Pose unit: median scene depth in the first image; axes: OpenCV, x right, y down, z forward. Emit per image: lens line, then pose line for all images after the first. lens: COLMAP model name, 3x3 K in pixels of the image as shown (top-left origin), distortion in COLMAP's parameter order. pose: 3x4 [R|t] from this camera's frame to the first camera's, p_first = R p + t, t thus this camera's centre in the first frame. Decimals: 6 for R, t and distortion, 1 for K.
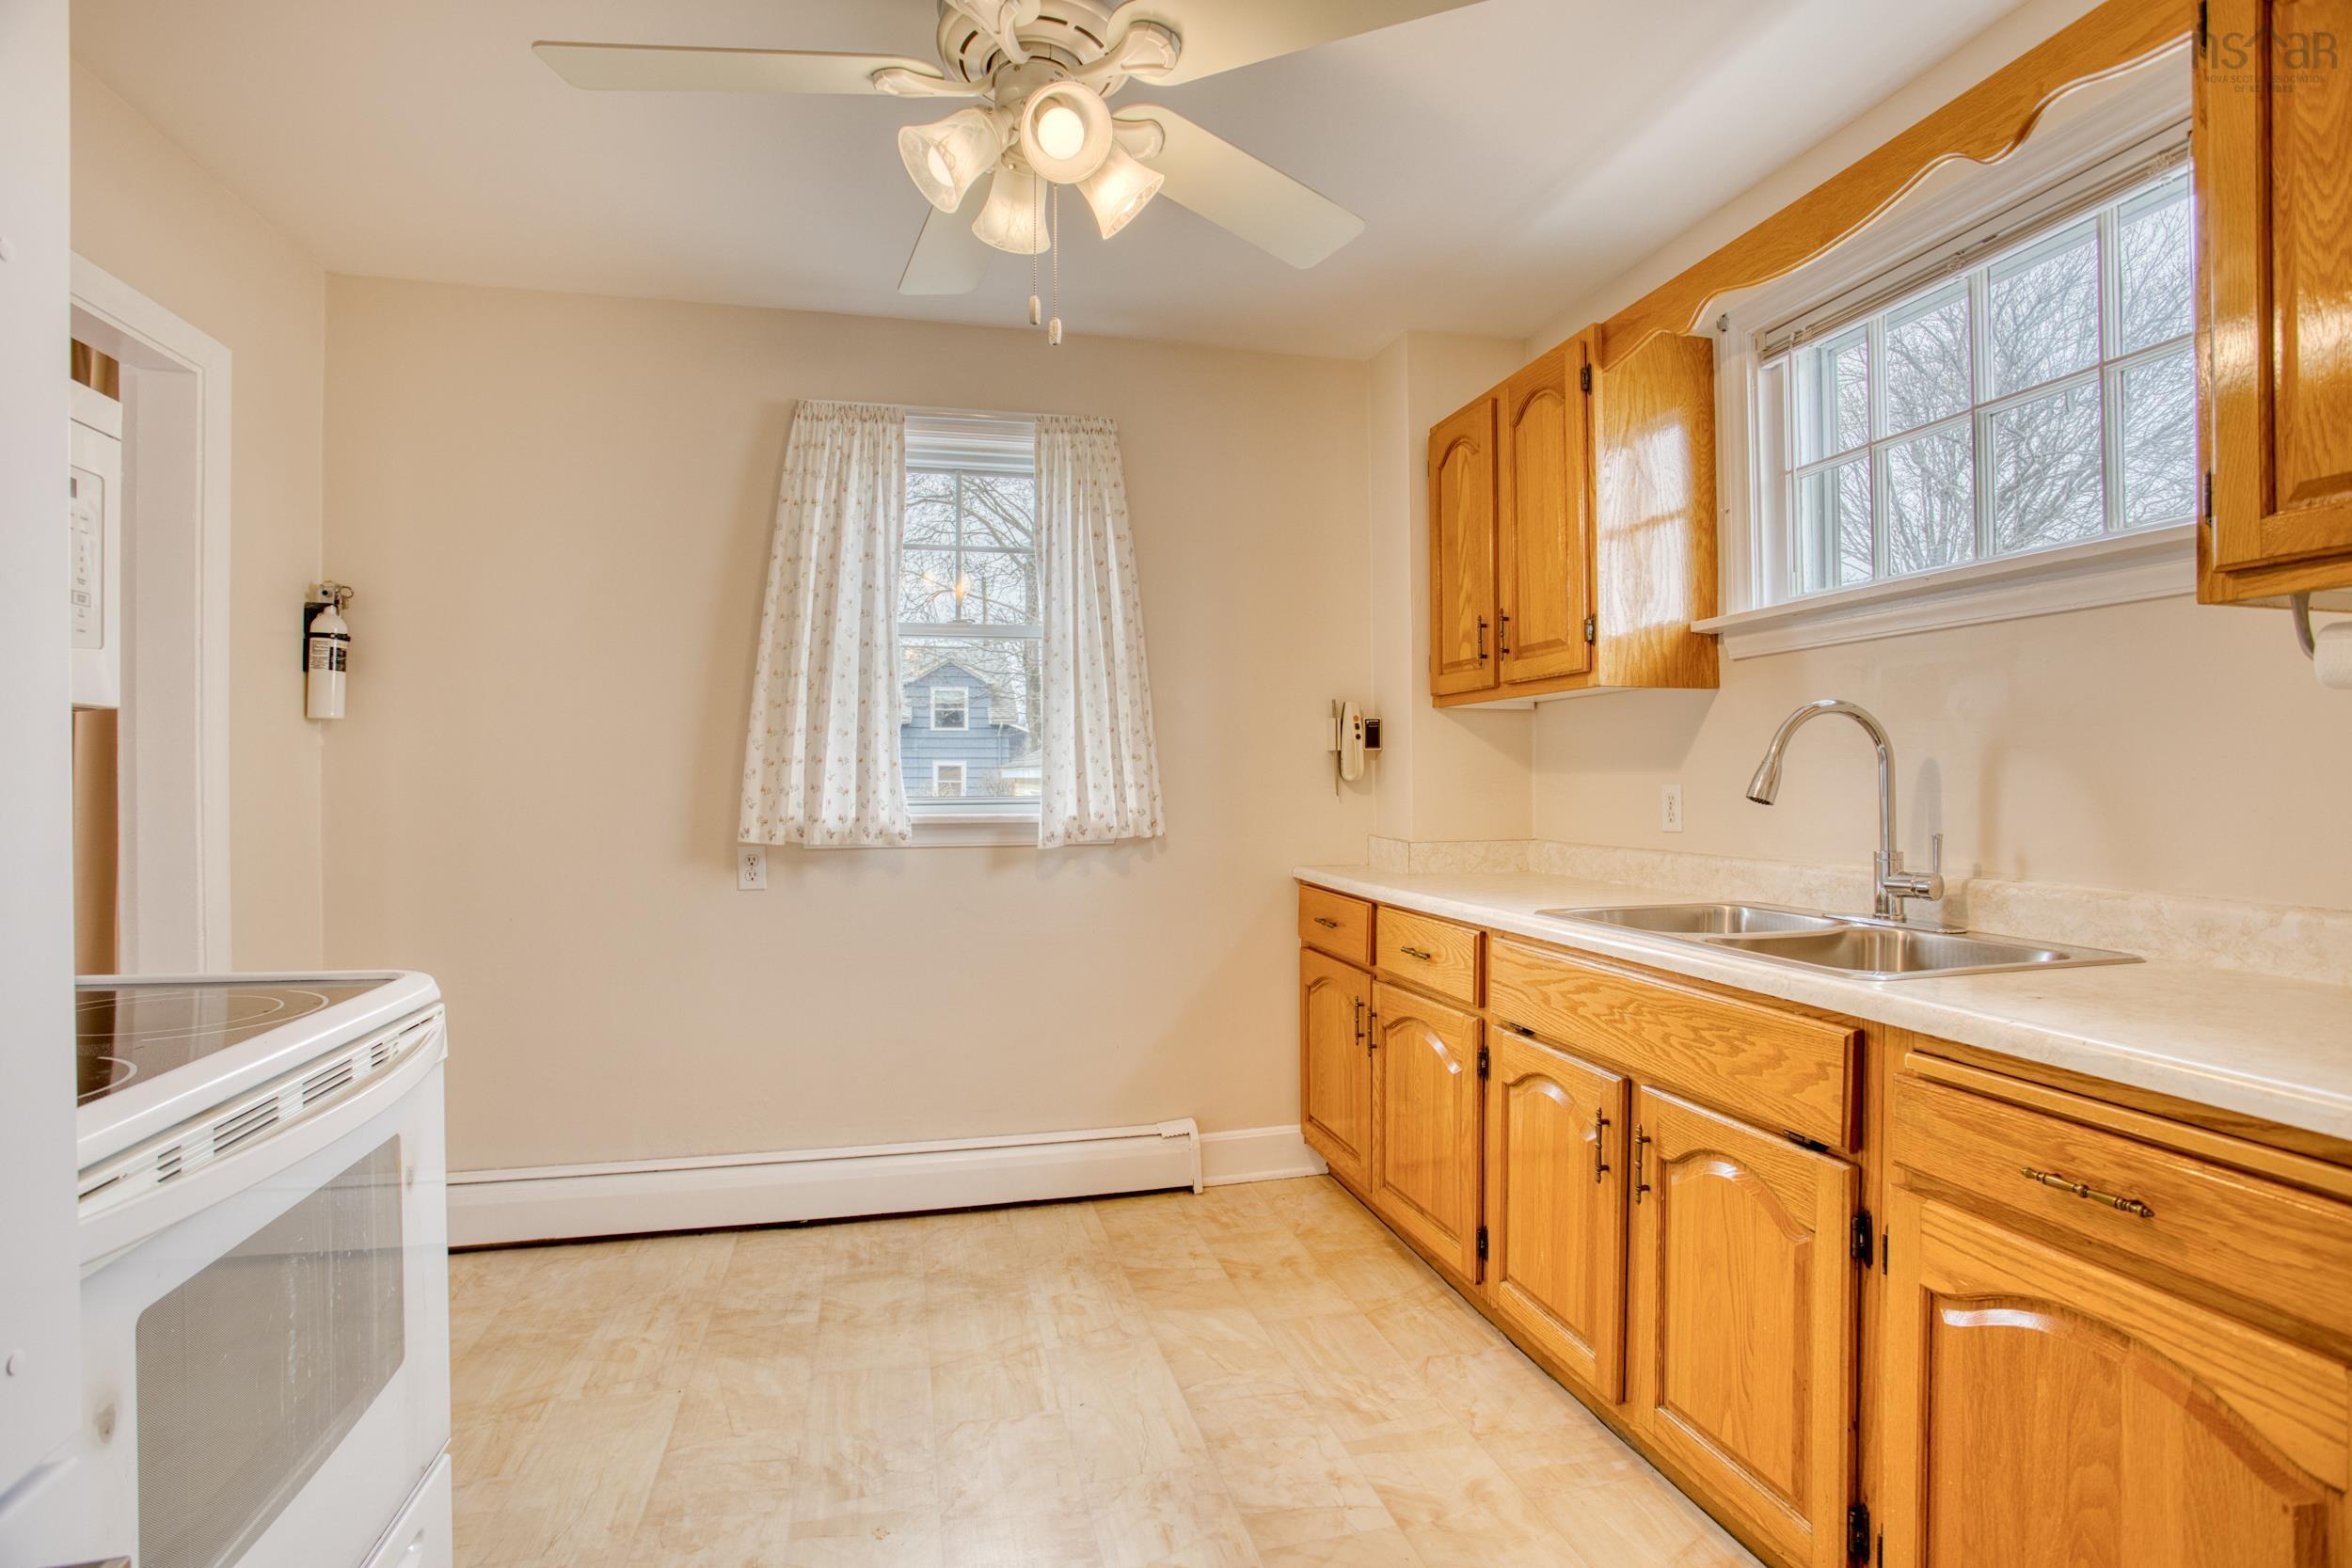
lens RADIAL K [[1142.0, 0, 1177.0], [0, 1142.0, 784.9], [0, 0, 1]] dist [-0.039596, 0.005701]
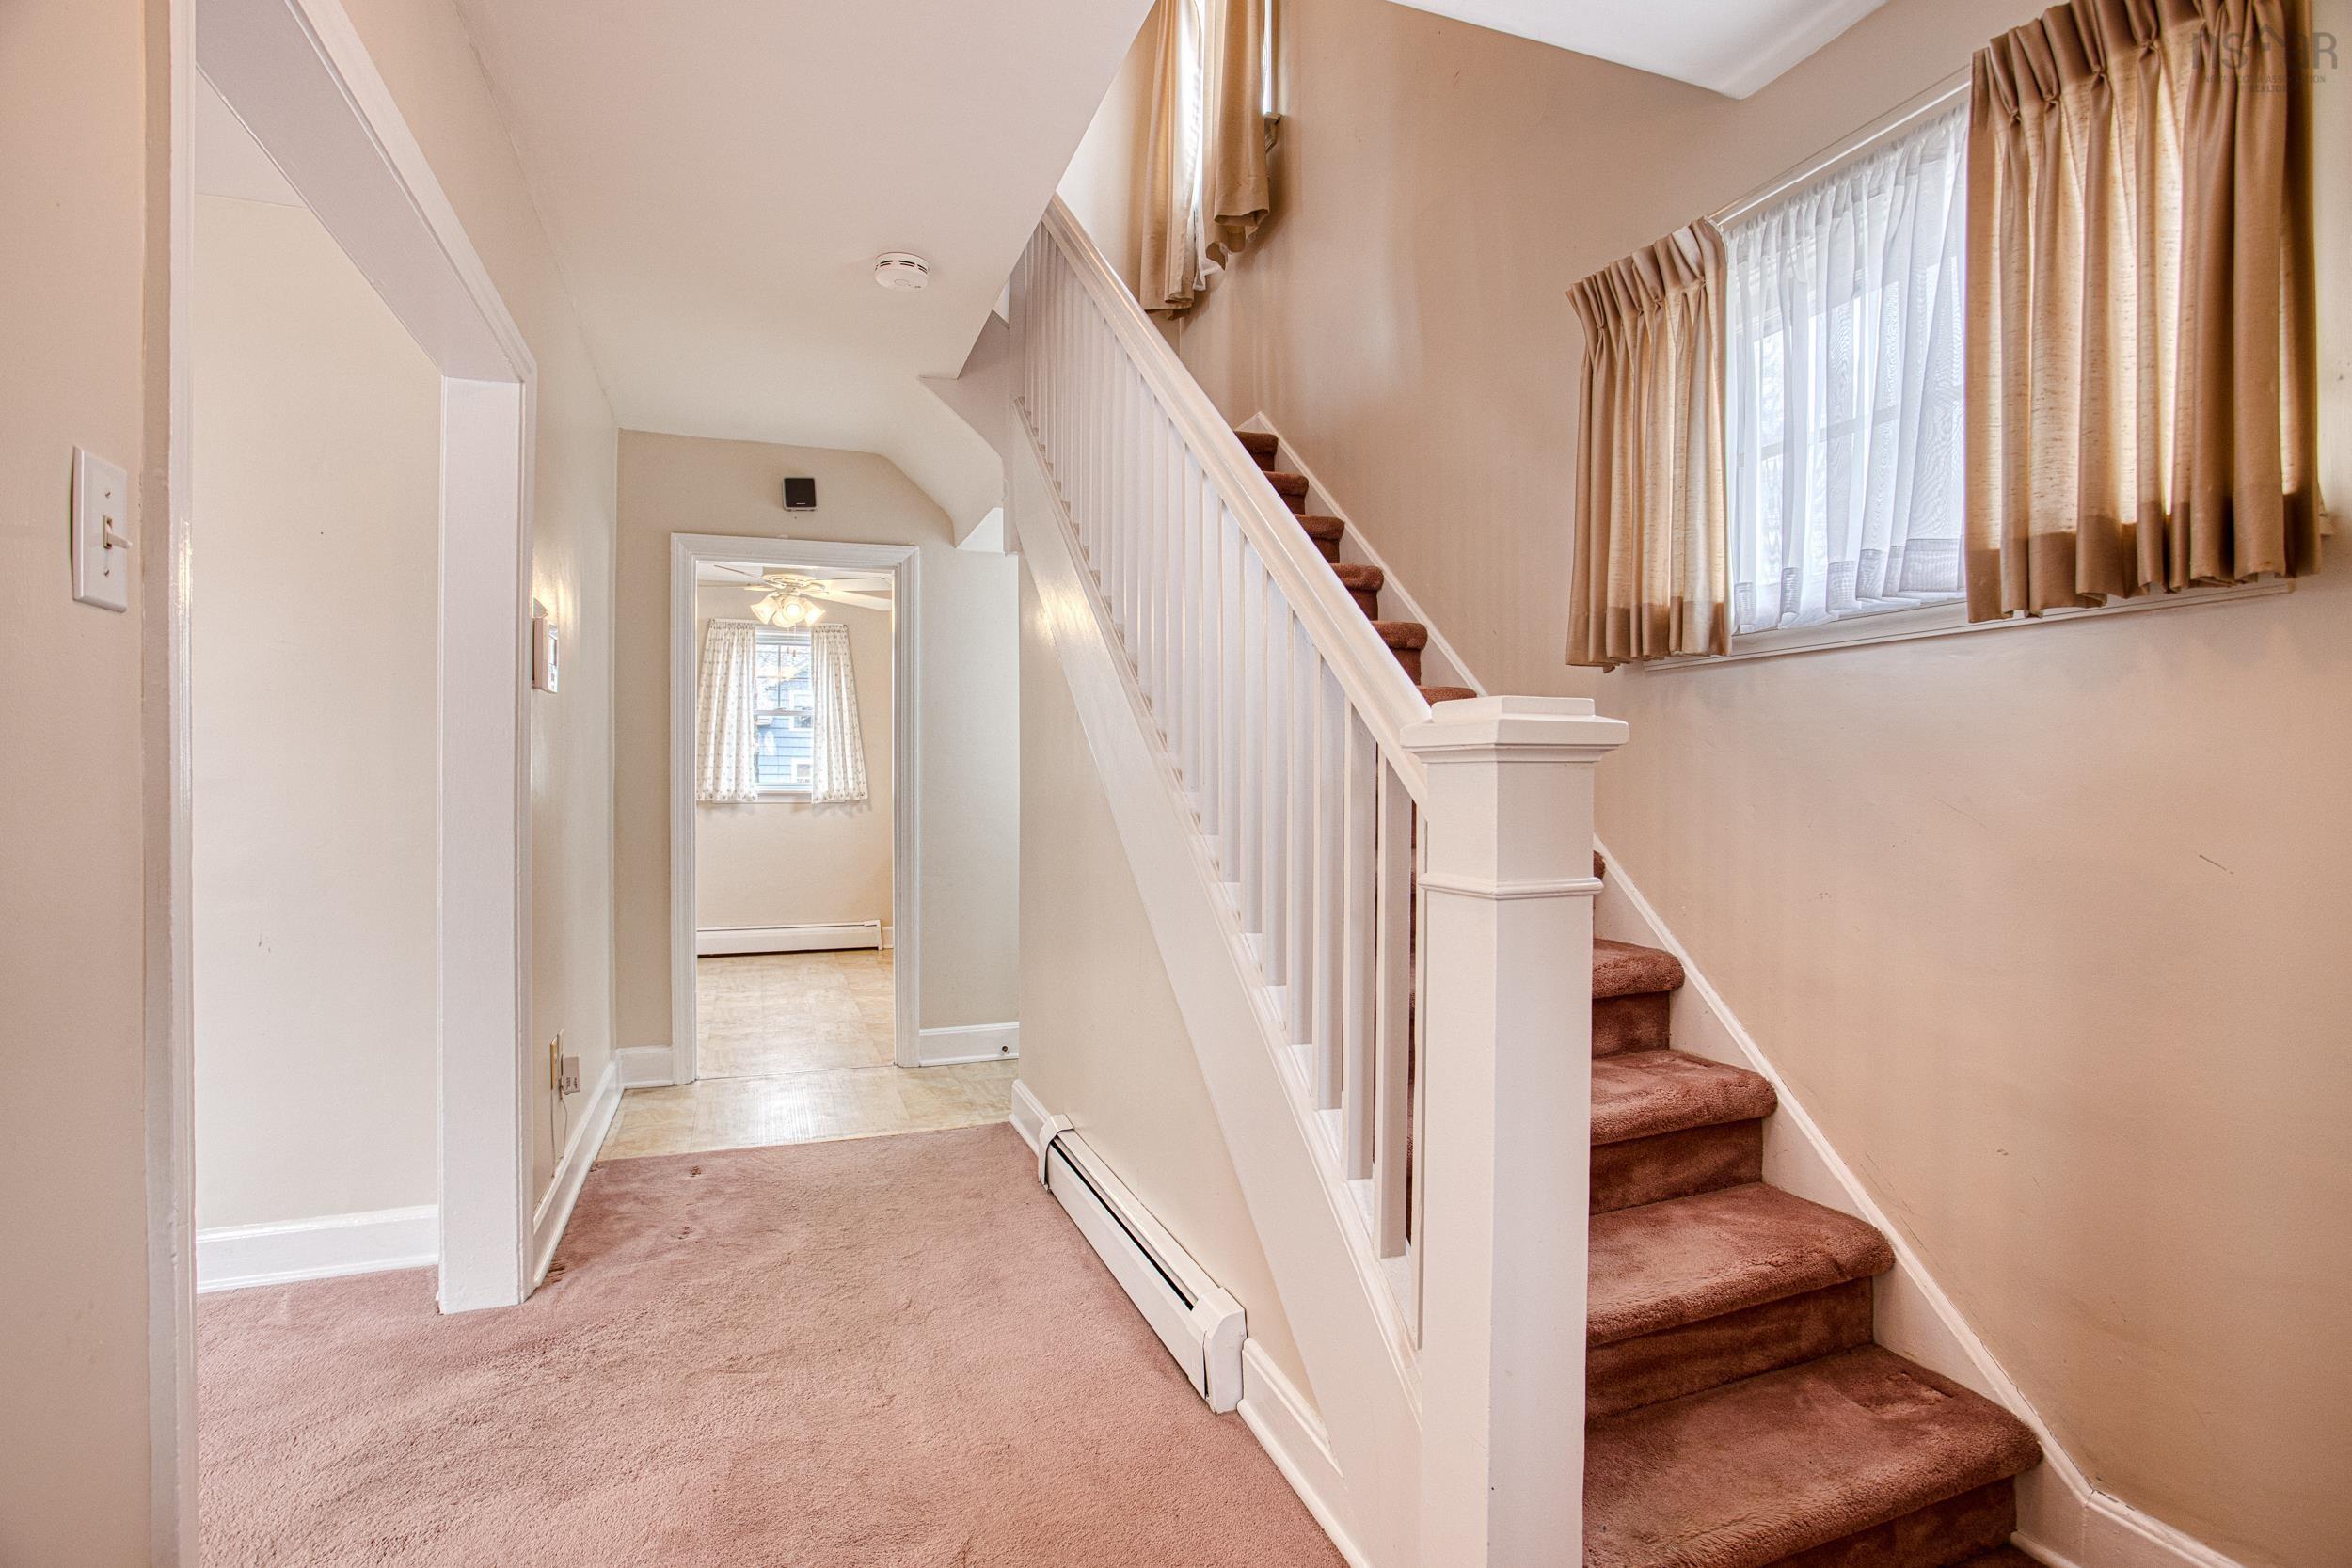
lens RADIAL K [[1142.0, 0, 1168.9], [0, 1142.0, 783.1], [0, 0, 1]] dist [-0.039596, 0.005701]
pose [[0.994430, 0.007535, 0.105128, 0.401630], [-0.007470, 0.999972, -0.001006, 0.008889], [-0.105132, 0.000215, 0.994458, -1.568652]]
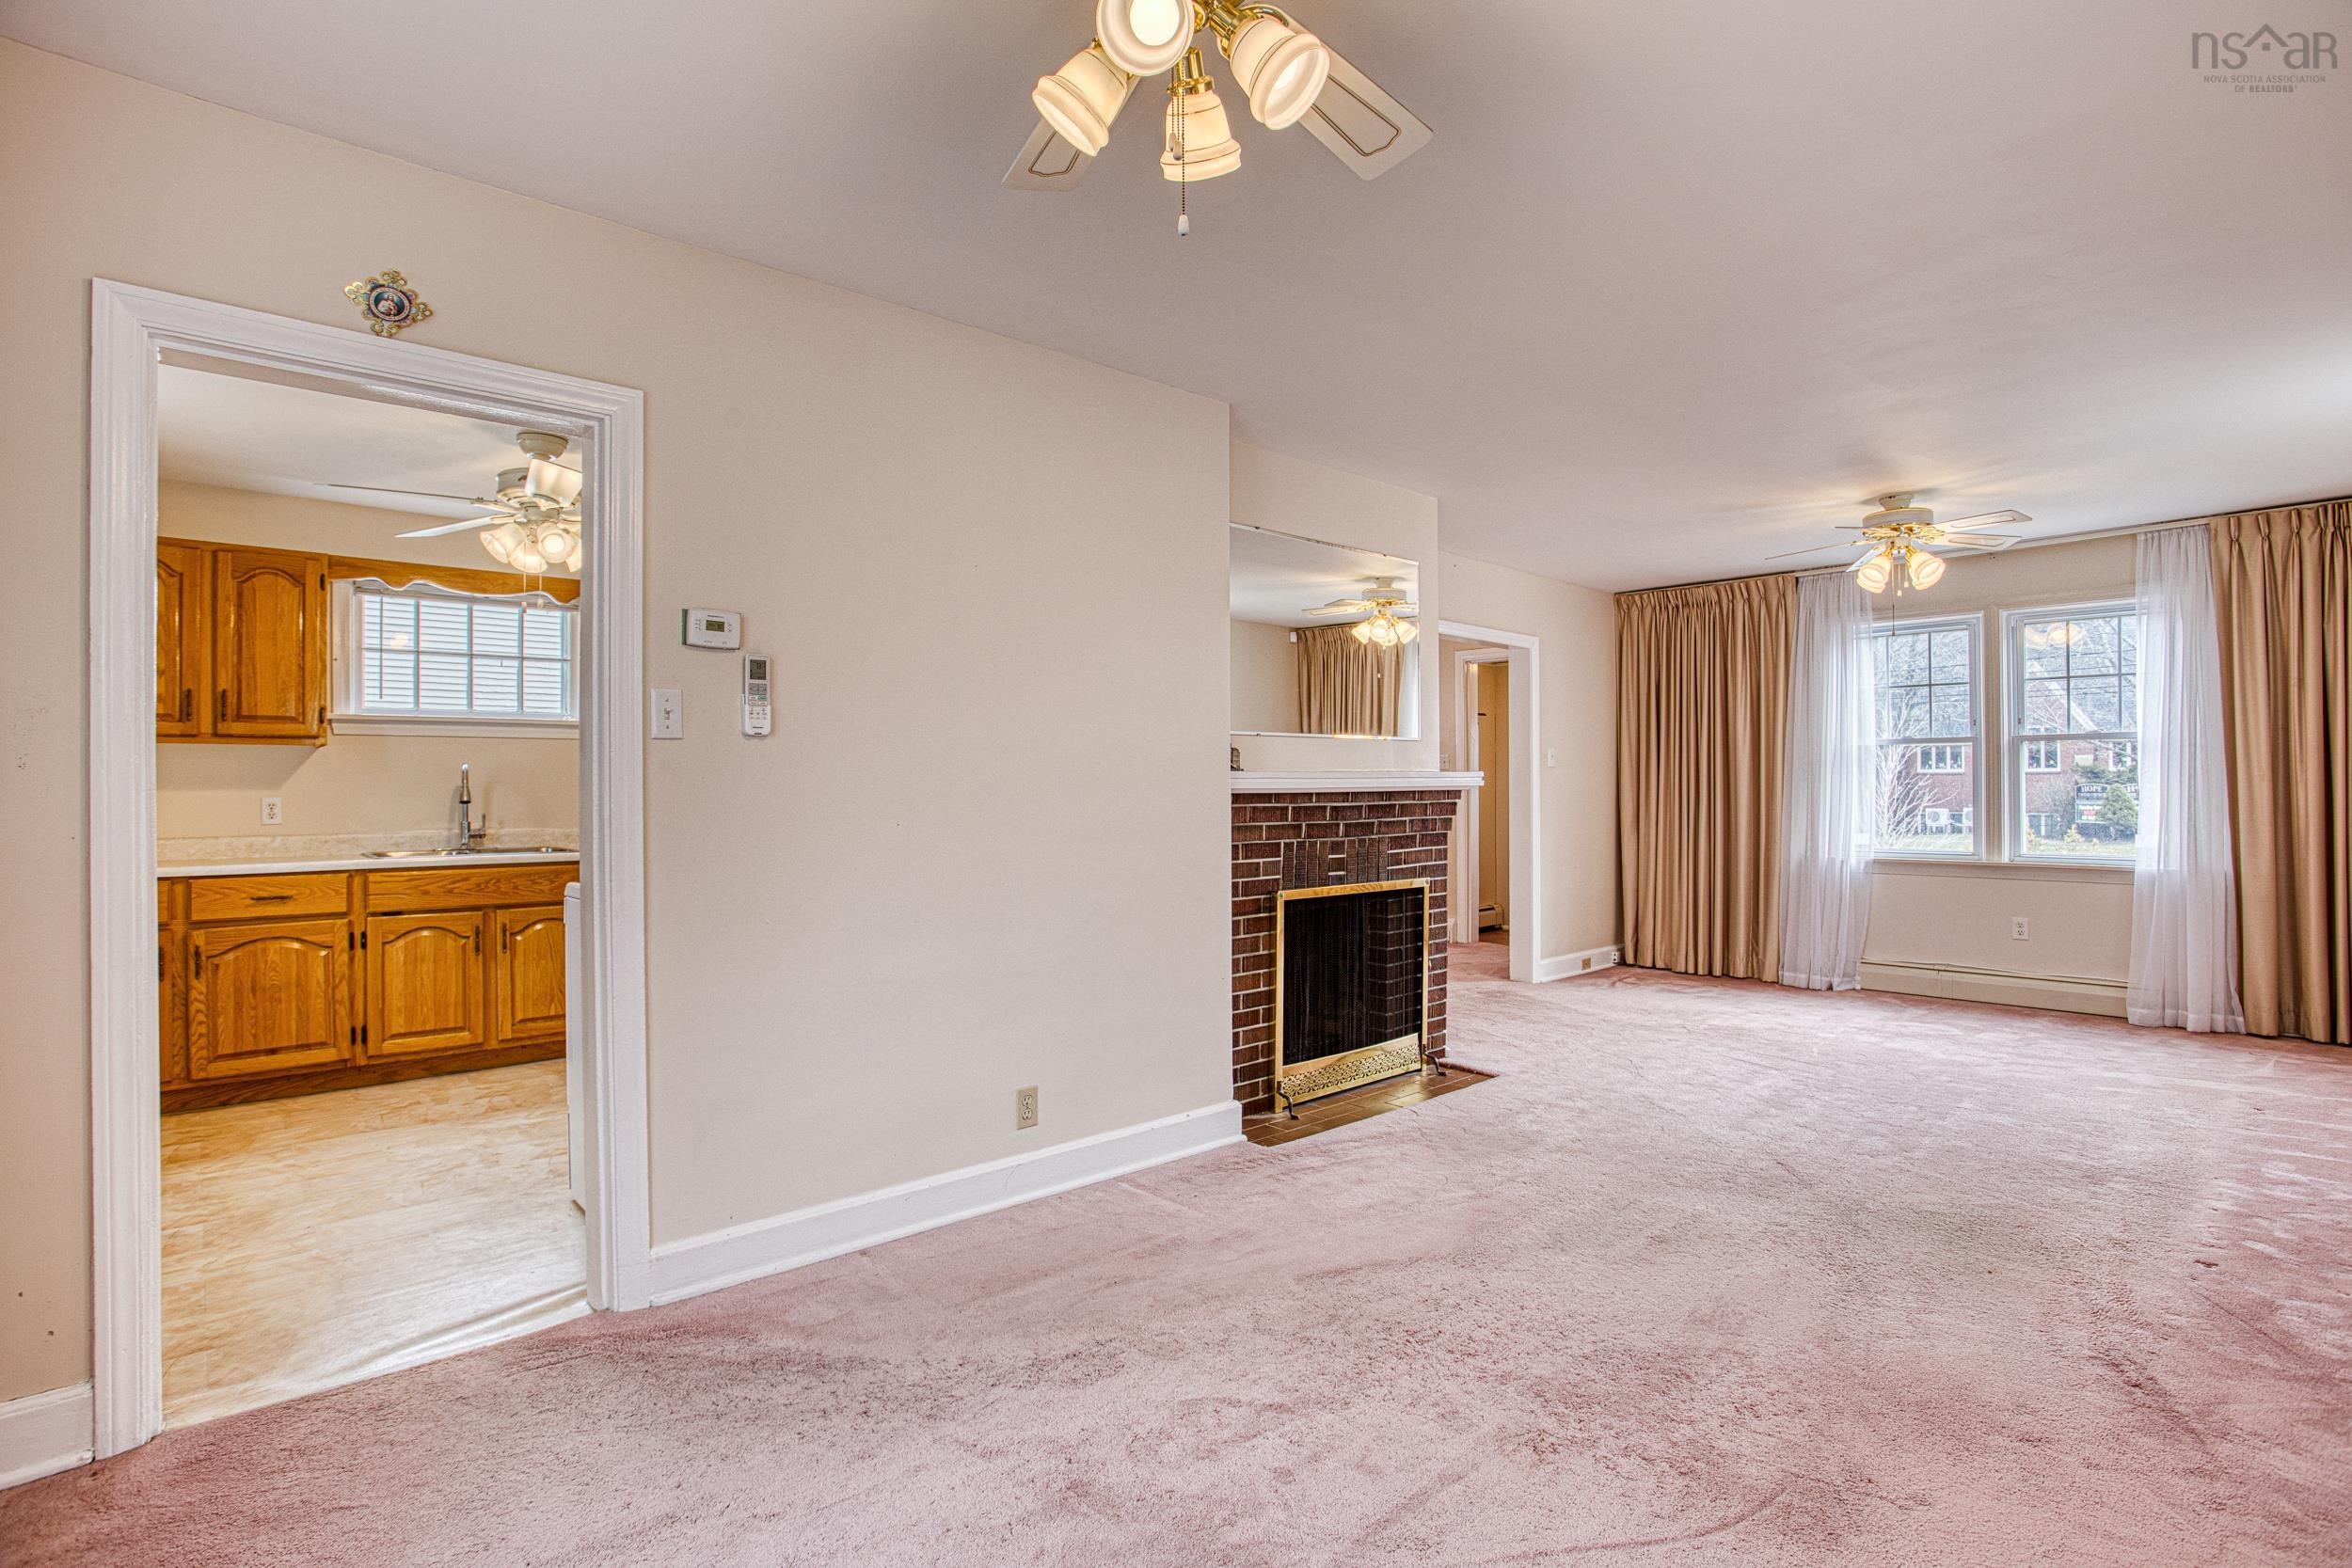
lens RADIAL K [[1142.0, 0, 1166.1], [0, 1142.0, 773.5], [0, 0, 1]] dist [-0.039596, 0.005701]
pose [[-0.462788, 0.012102, 0.886386, -2.113878], [0.007678, 0.999924, -0.009644, -0.011858], [-0.886436, 0.002342, -0.462846, 0.671049]]
